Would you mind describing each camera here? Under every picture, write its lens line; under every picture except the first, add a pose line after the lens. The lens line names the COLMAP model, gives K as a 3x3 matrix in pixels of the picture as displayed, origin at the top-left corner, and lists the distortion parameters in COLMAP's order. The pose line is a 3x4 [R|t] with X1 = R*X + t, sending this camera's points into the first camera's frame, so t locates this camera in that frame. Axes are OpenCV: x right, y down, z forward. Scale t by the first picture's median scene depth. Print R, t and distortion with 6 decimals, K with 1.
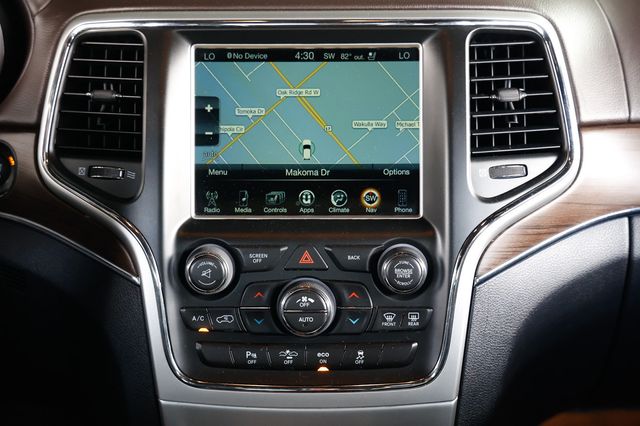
lens RADIAL K [[1399.7, 0, 320.0], [0, 1399.7, 213.0], [0, 0, 1]] dist [0.058297, 0.037600]
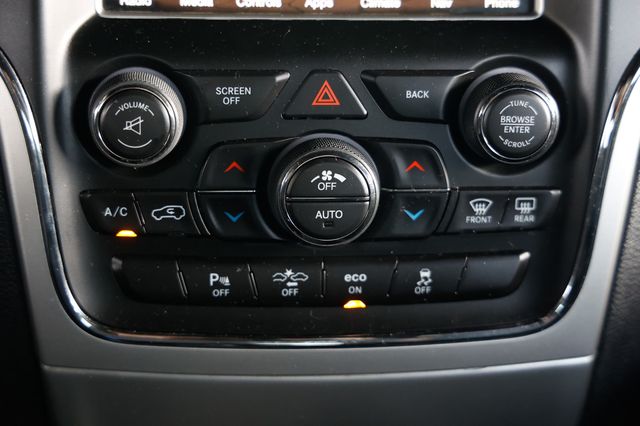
lens RADIAL K [[1230.5, 0, 320.0], [0, 1230.5, 213.0], [0, 0, 1]] dist [0.128351, 0.170917]
pose [[0.993660, -0.010856, 0.111902, -0.063489], [-0.002796, 0.992633, 0.121124, 0.020145], [-0.112393, -0.120669, 0.986310, 0.543927]]
